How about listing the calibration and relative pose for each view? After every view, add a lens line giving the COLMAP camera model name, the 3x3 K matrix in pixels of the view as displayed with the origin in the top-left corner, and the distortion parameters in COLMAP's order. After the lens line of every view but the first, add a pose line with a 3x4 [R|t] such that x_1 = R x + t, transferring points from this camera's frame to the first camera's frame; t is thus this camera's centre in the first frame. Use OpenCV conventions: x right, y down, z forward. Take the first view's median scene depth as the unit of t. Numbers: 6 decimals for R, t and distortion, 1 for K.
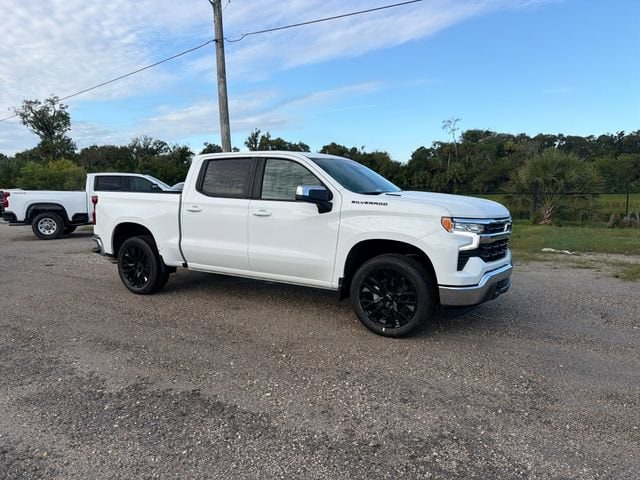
lens RADIAL K [[448.0, 0, 313.7], [0, 448.0, 243.3], [0, 0, 1]] dist [0.103120, -0.149032]
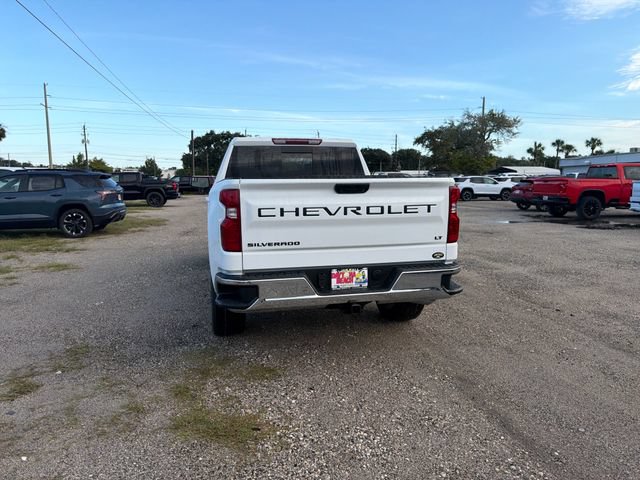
lens RADIAL K [[448.9, 0, 313.7], [0, 448.9, 243.1], [0, 0, 1]] dist [0.059351, -0.074485]
pose [[-0.703454, -0.090873, 0.704908, -0.278124], [0.086982, 0.973330, 0.212279, -0.062109], [-0.705399, 0.210642, -0.676788, 0.556839]]
